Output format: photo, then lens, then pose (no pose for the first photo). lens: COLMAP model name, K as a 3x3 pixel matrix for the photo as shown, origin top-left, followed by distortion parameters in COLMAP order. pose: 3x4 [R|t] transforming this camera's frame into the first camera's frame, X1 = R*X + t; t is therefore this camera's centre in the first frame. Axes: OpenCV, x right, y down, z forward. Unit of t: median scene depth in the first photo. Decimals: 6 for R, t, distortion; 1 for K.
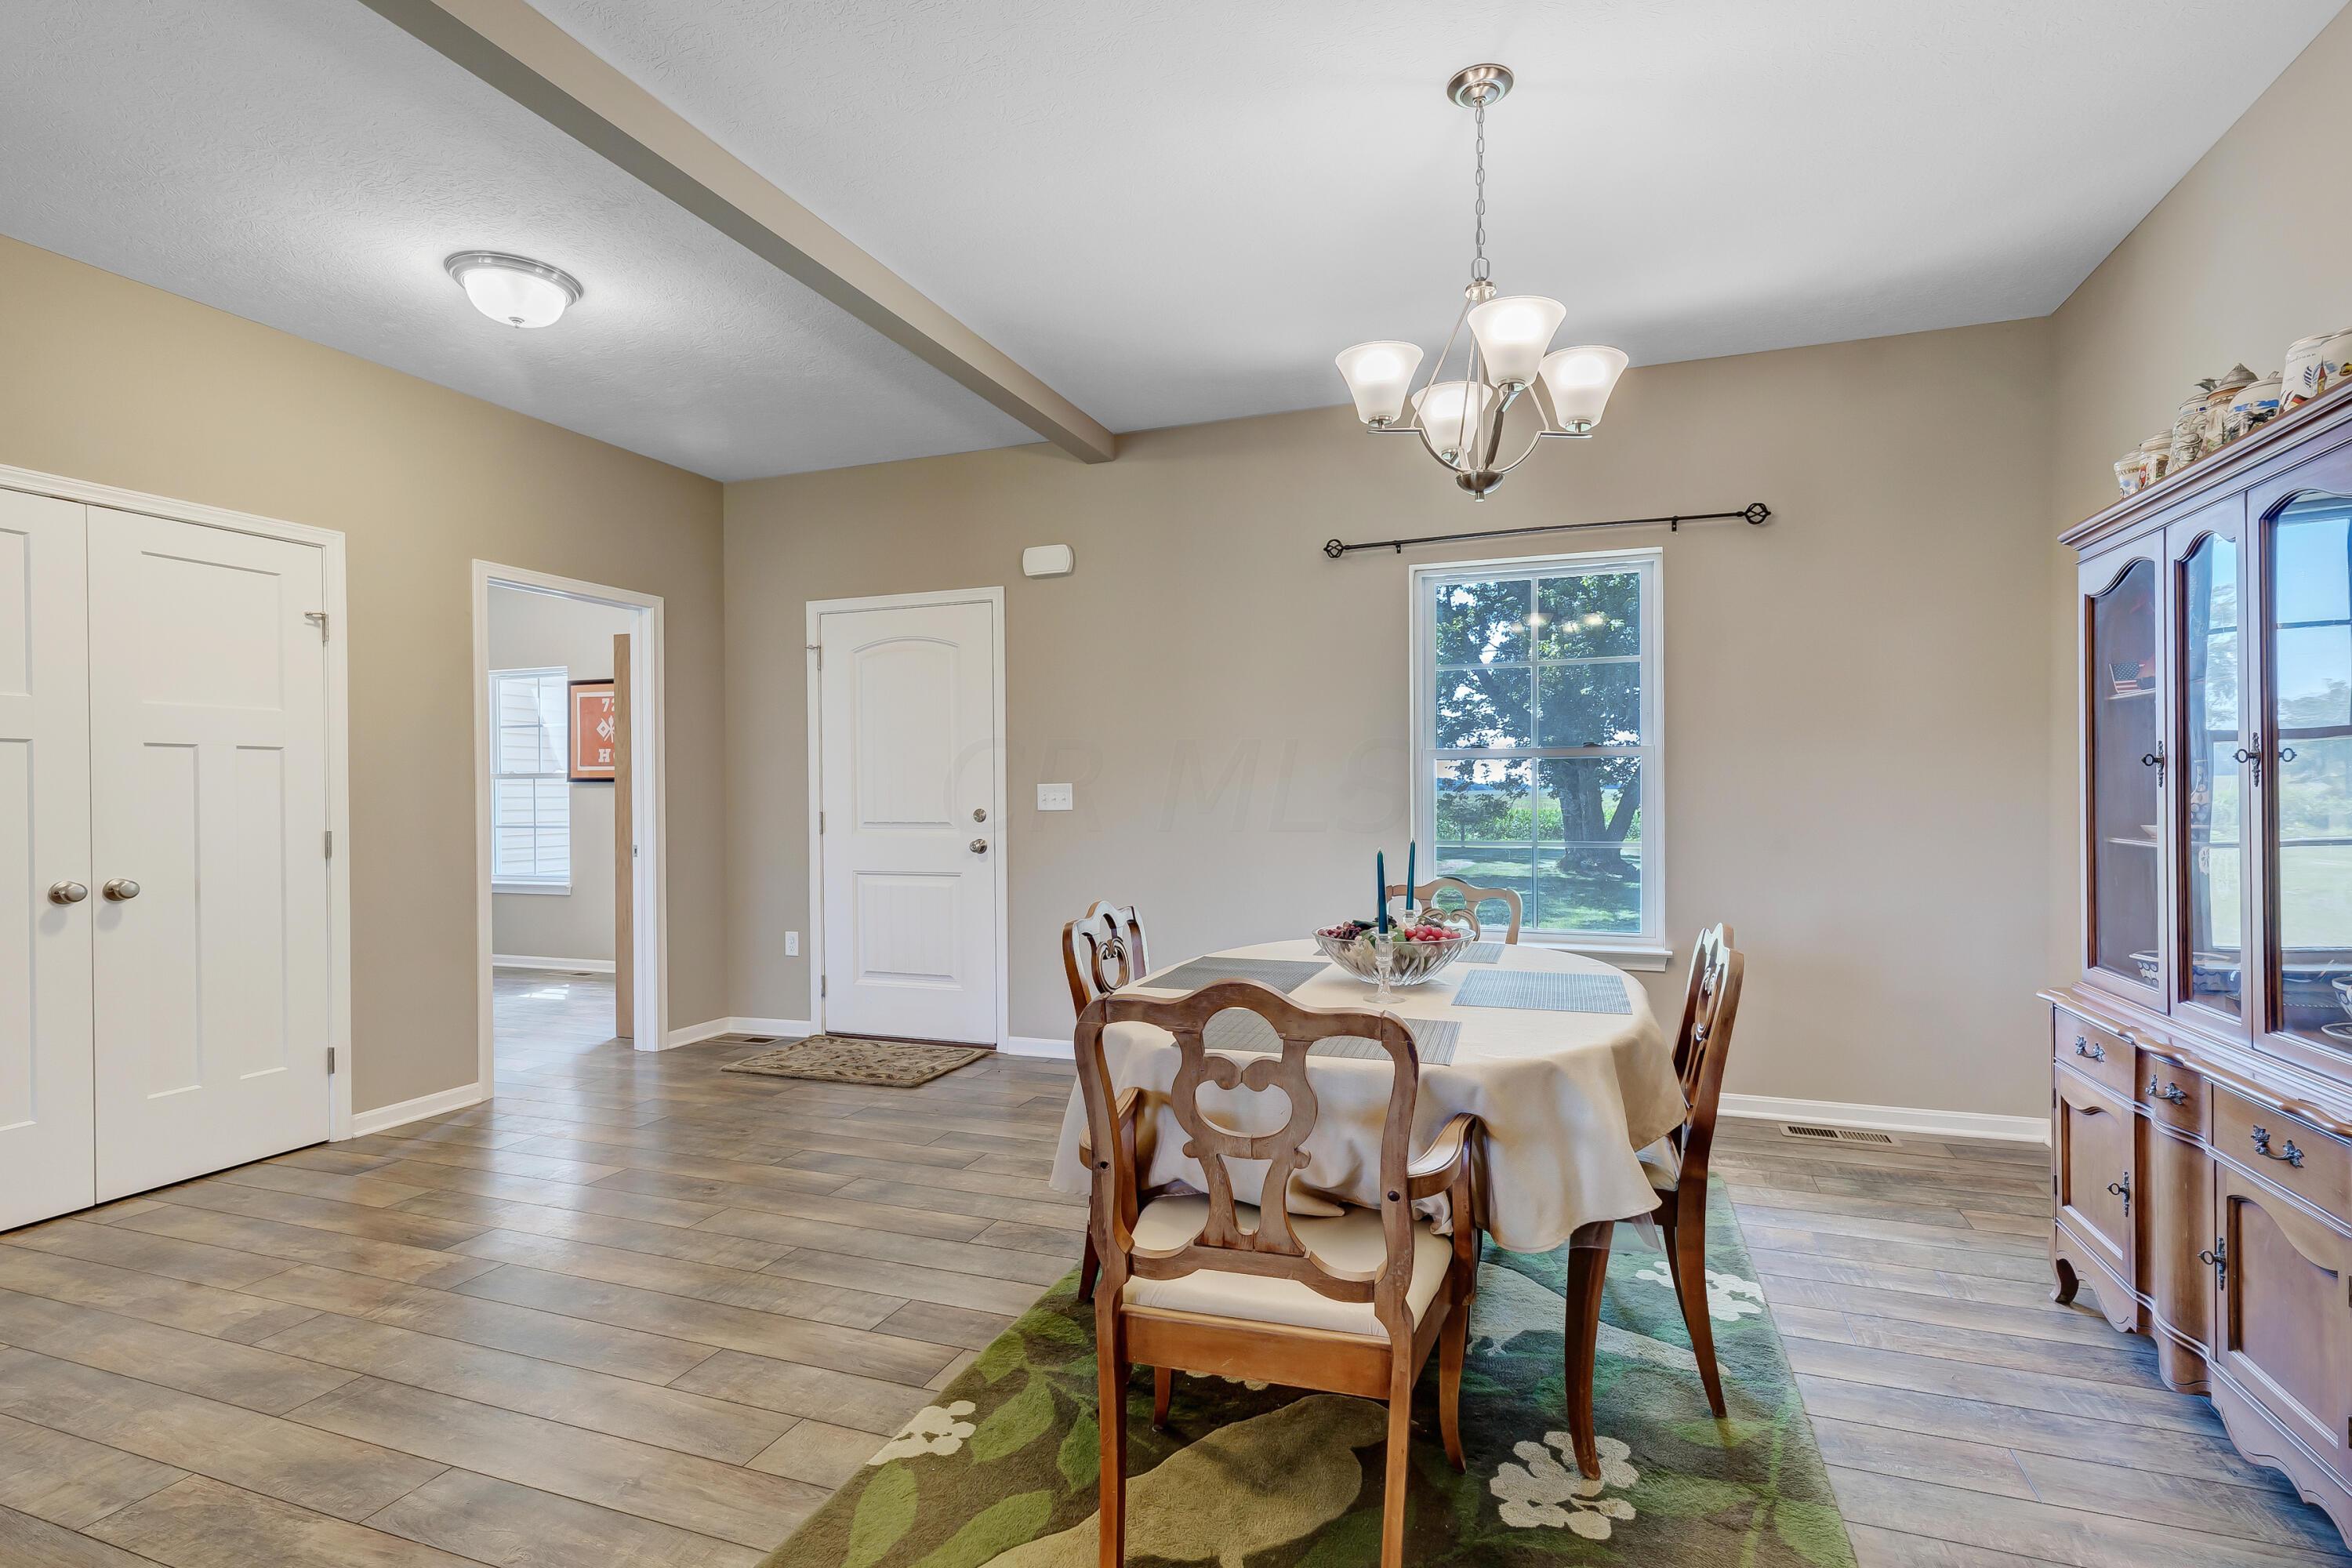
lens RADIAL K [[1106.0, 0, 1178.7], [0, 1106.0, 788.2], [0, 0, 1]] dist [0.019972, 0.000652]
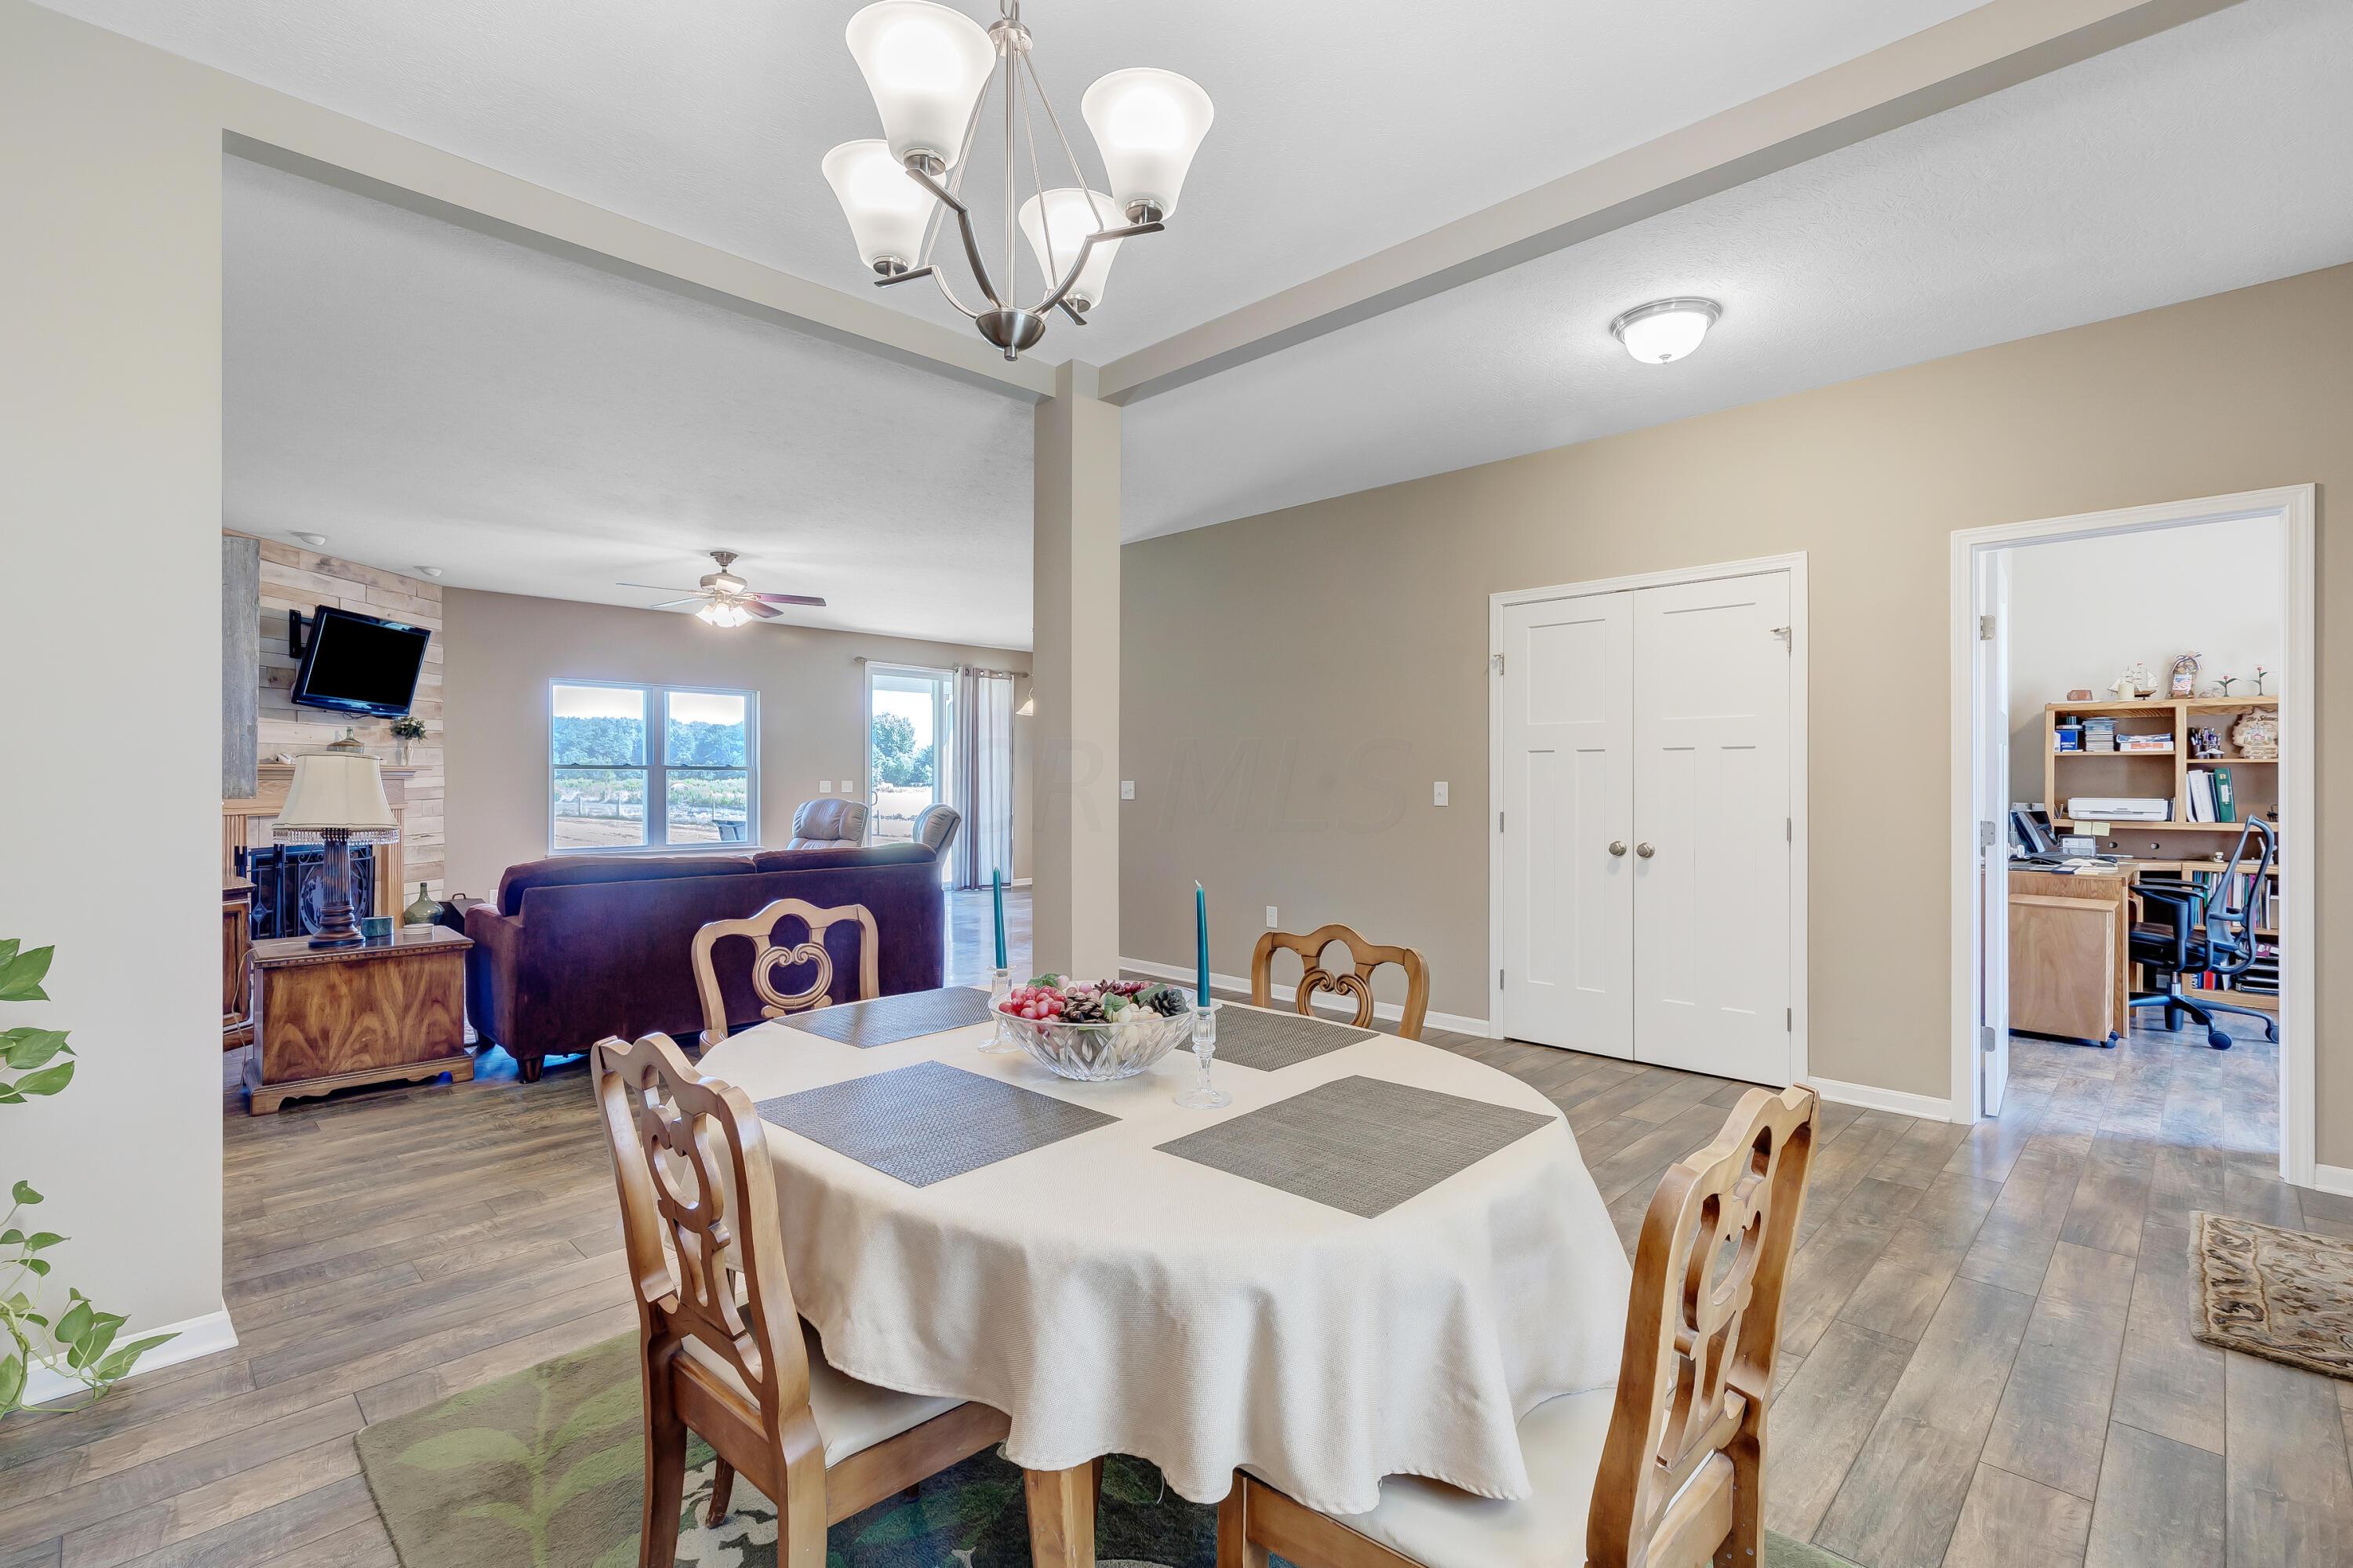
lens RADIAL K [[1106.5, 0, 1176.3], [0, 1106.5, 781.2], [0, 0, 1]] dist [0.019972, 0.000652]
pose [[-0.400820, 0.001391, -0.916156, 0.527637], [-0.000881, 0.999998, 0.001903, -0.000622], [0.916157, 0.001570, -0.400818, 0.881013]]
